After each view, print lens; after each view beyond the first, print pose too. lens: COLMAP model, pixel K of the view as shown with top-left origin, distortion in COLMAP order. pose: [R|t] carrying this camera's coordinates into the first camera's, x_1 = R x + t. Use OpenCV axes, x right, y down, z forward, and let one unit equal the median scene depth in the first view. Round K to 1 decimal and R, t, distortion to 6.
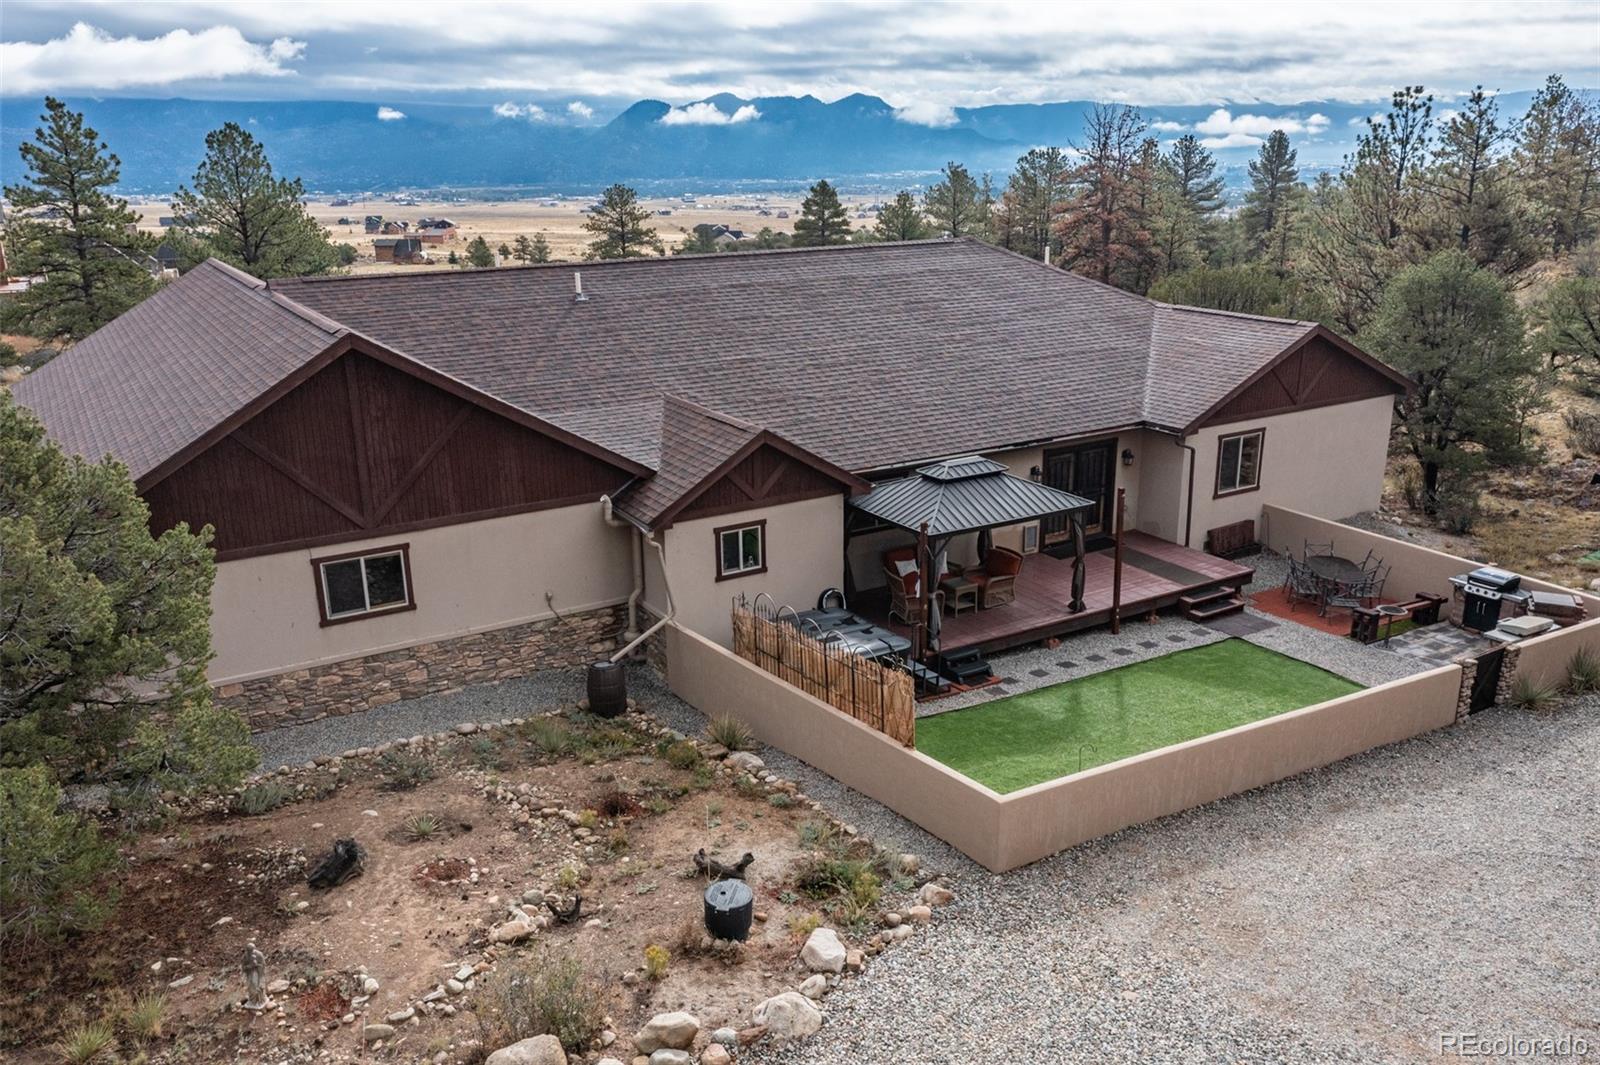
lens RADIAL K [[1311.9, 0, 800.0], [0, 1311.9, 532.5], [0, 0, 1]] dist [0.005275, 0.004869]
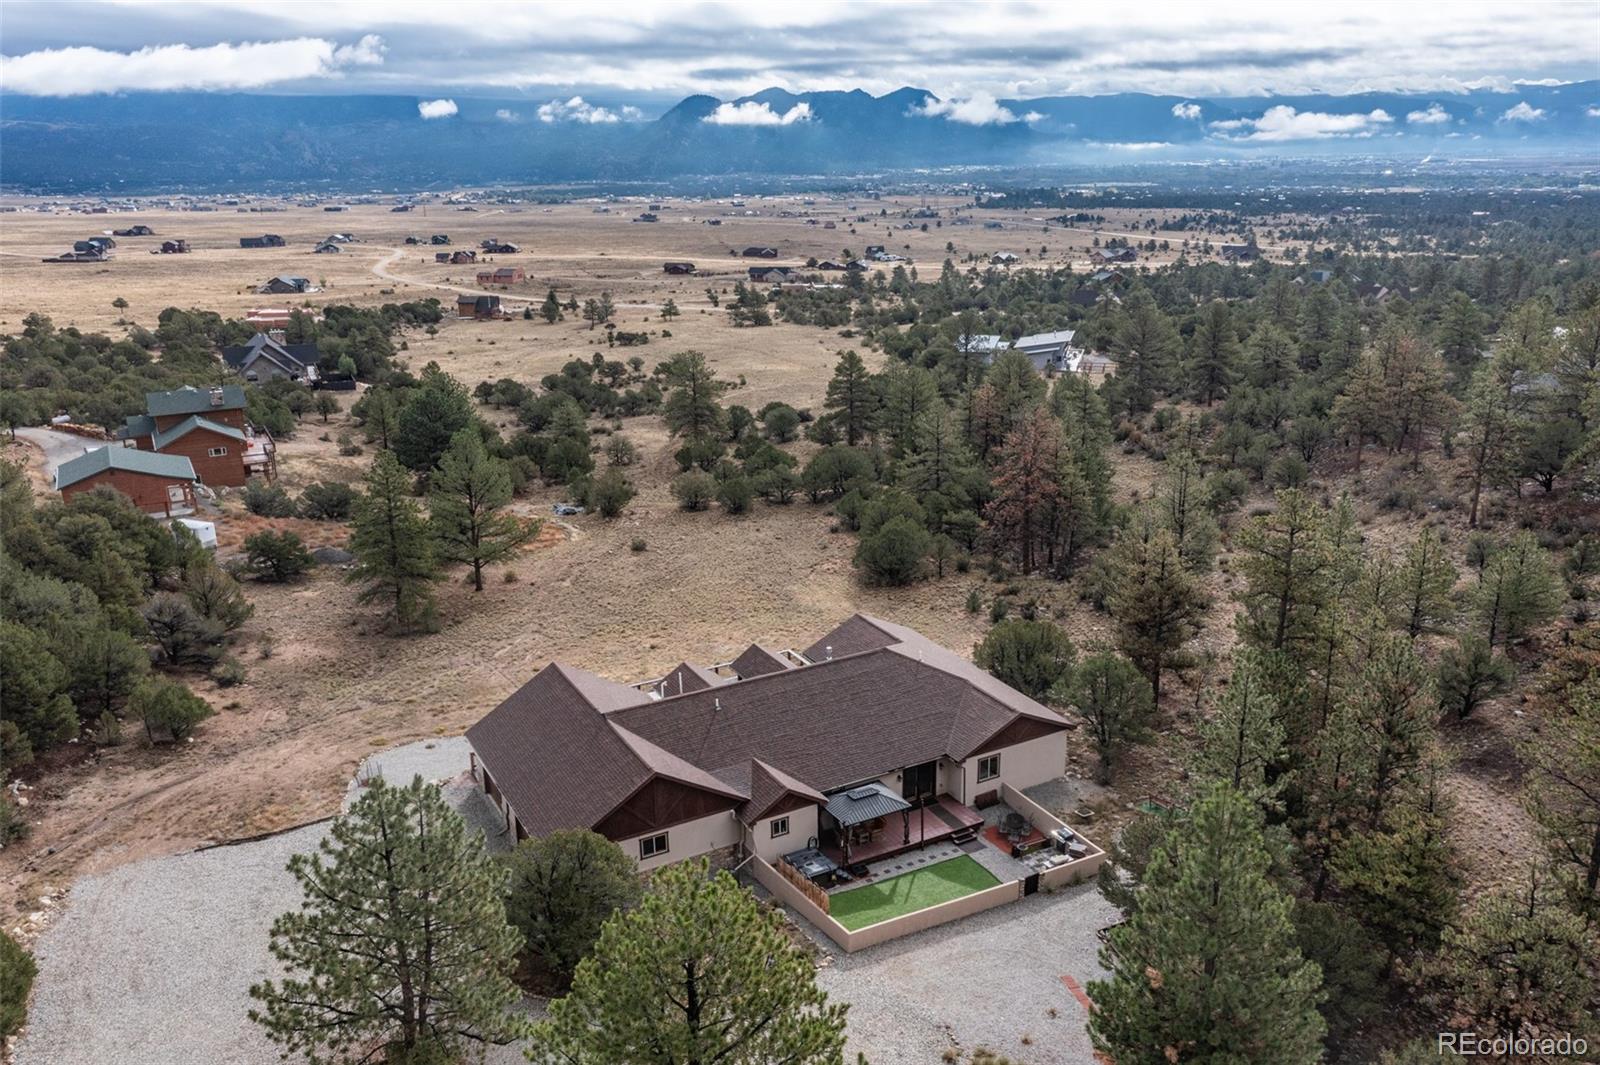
lens RADIAL K [[1311.9, 0, 800.0], [0, 1311.9, 532.5], [0, 0, 1]] dist [0.005275, 0.004869]
pose [[0.999343, 0.013301, -0.033700, 0.081492], [-0.013092, 0.999894, 0.006419, -0.615568], [0.033782, -0.005974, 0.999411, -1.747200]]
